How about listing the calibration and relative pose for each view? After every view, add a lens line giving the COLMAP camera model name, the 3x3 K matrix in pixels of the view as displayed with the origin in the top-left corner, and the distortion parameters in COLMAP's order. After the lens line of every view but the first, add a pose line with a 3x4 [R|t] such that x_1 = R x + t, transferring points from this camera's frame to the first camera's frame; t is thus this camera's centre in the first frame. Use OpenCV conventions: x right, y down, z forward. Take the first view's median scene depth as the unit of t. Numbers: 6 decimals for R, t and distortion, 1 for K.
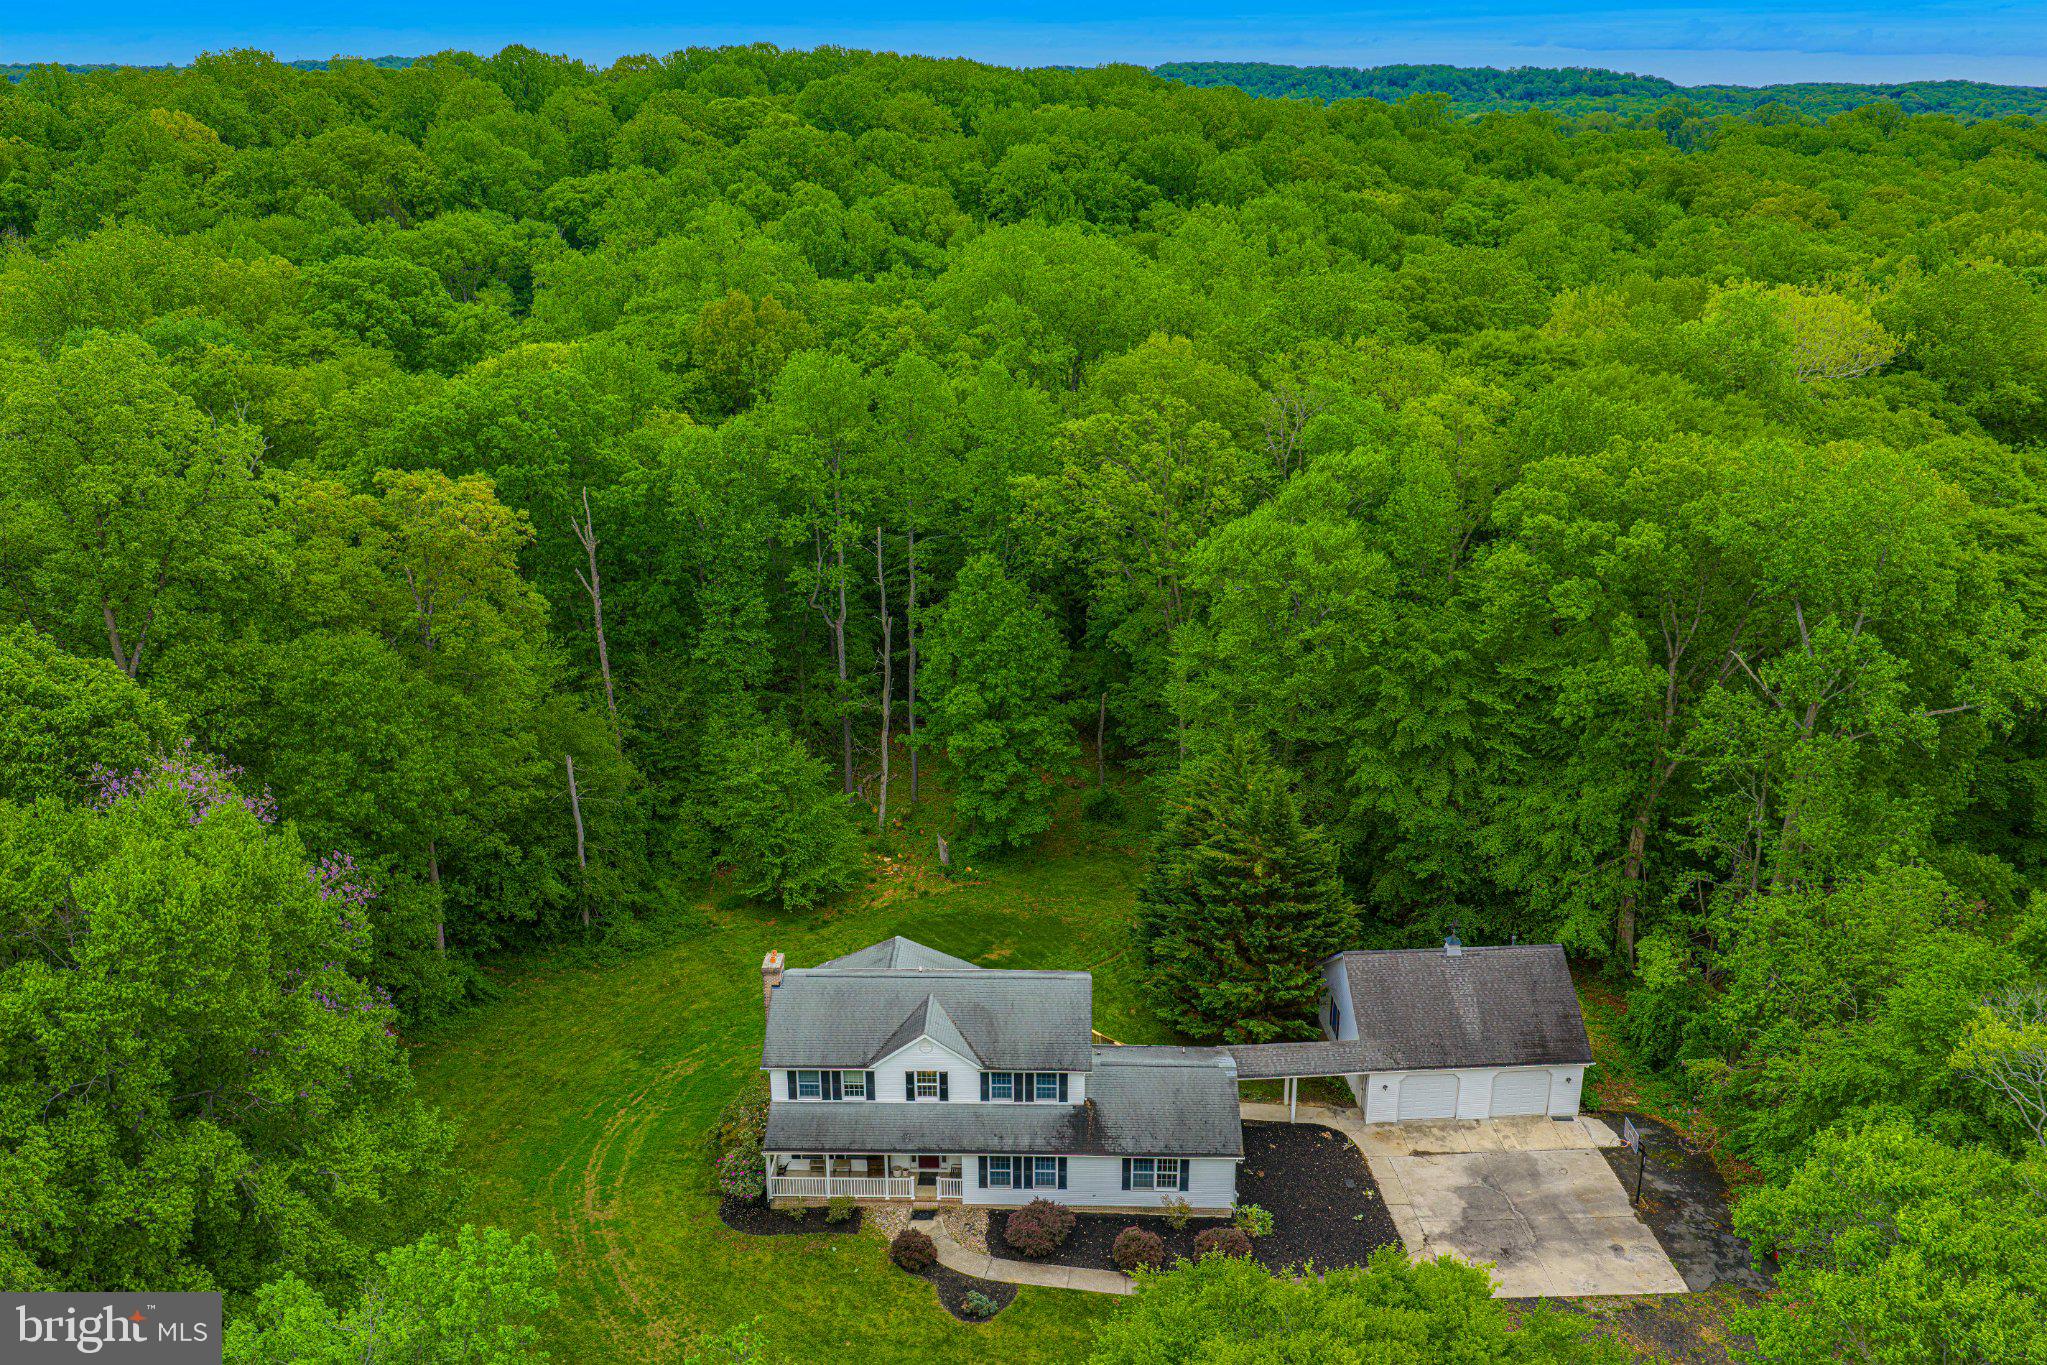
lens RADIAL K [[1689.1, 0, 1032.5], [0, 1689.1, 679.7], [0, 0, 1]] dist [0.016580, -0.027503]
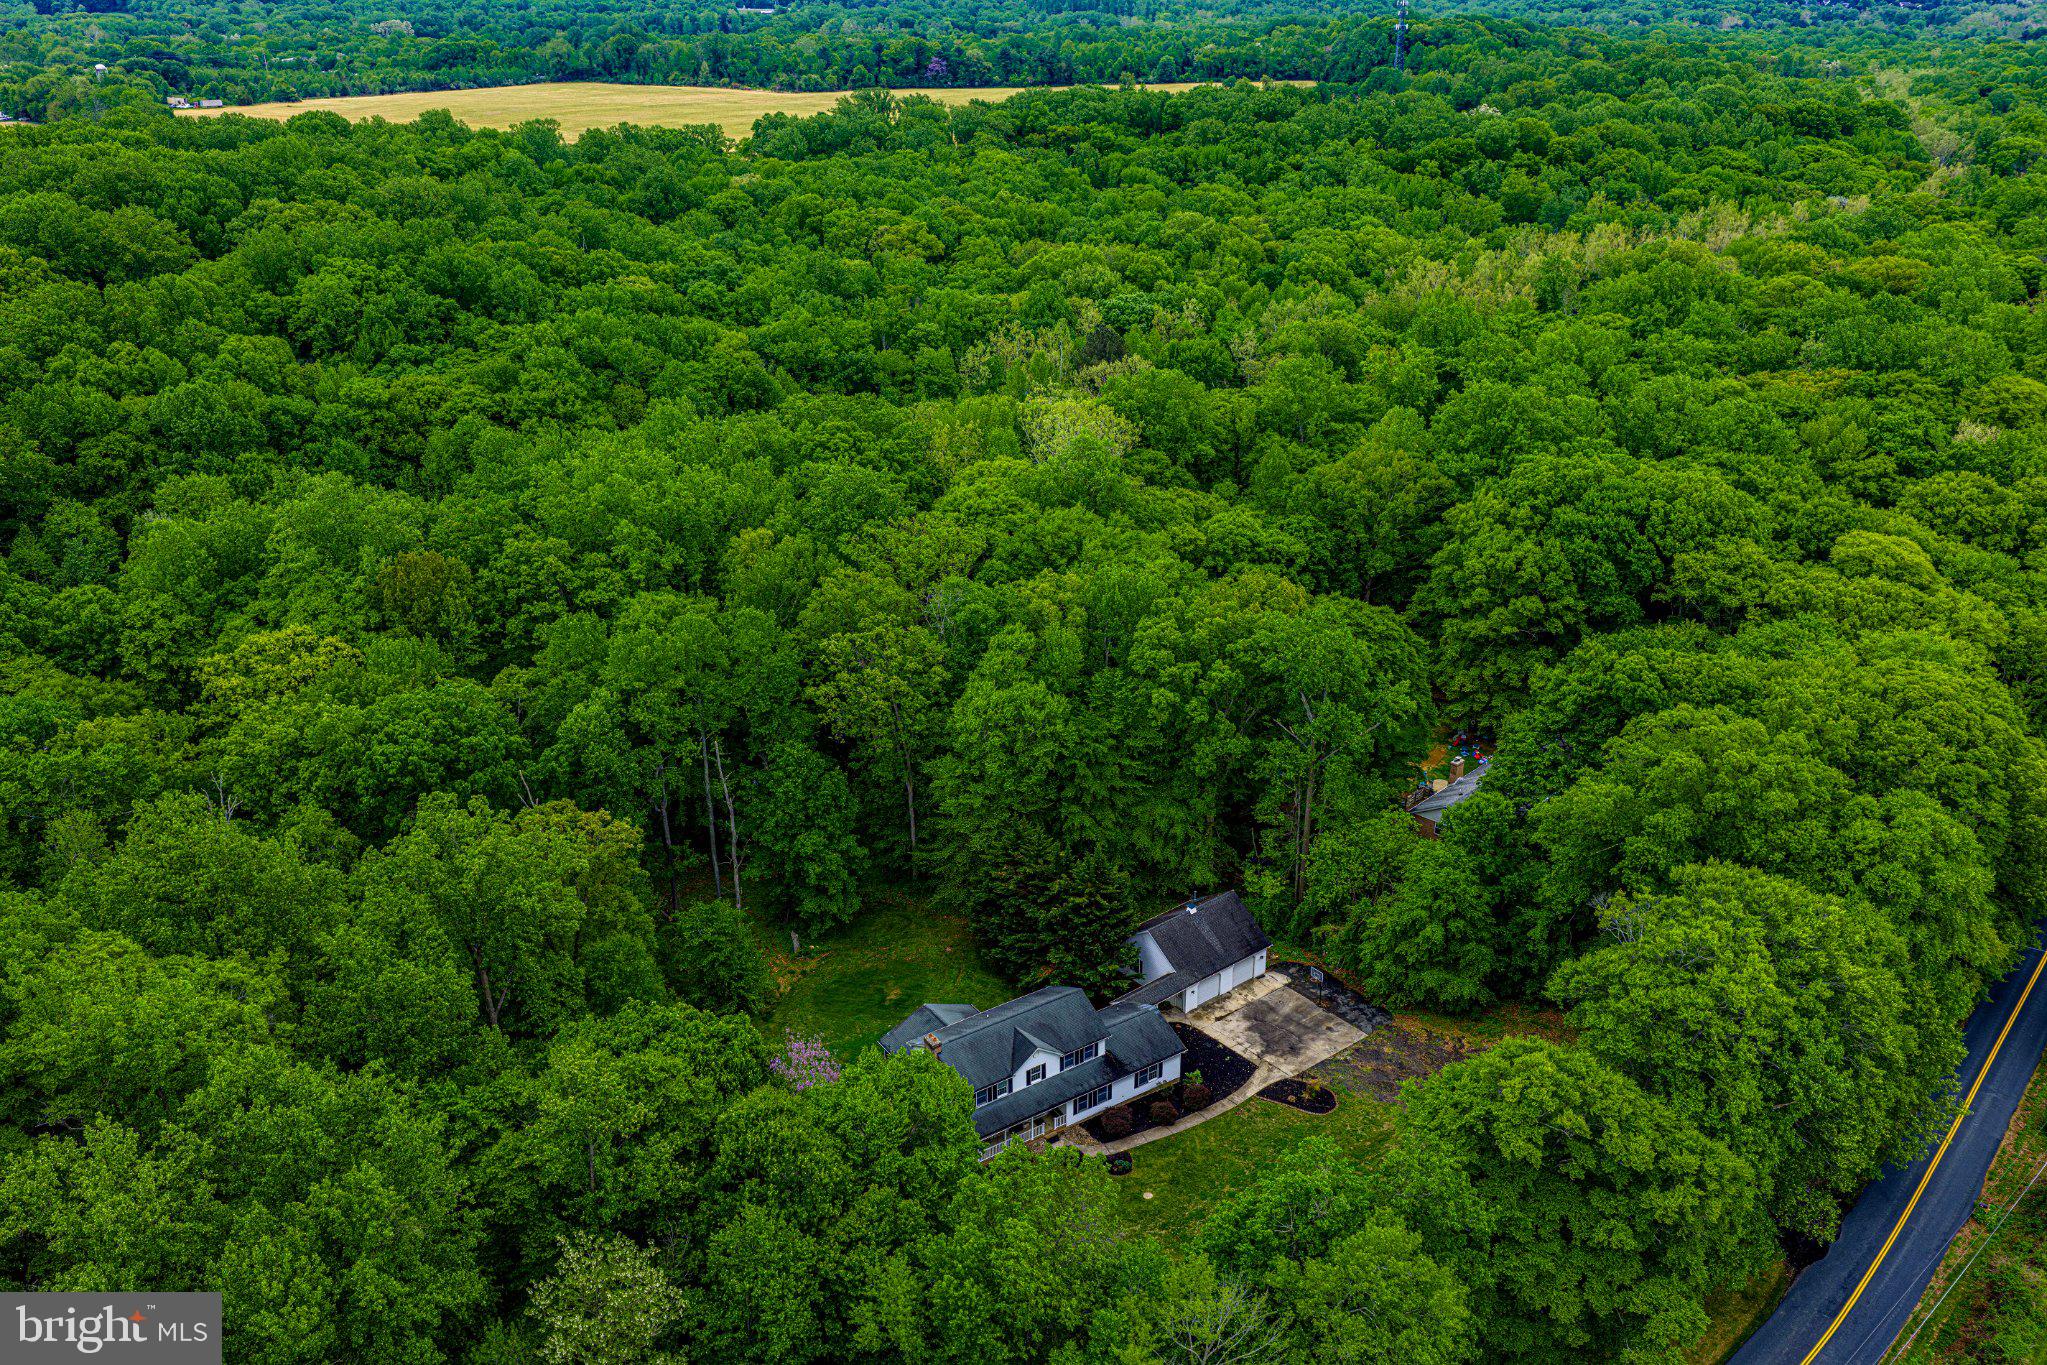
lens RADIAL K [[1689.1, 0, 1038.4], [0, 1689.1, 688.8], [0, 0, 1]] dist [0.016580, -0.027503]
pose [[0.816627, -0.238426, 0.525617, -0.719868], [0.196528, 0.971135, 0.135183, -0.322858], [-0.542676, -0.007096, 0.839912, -0.422356]]
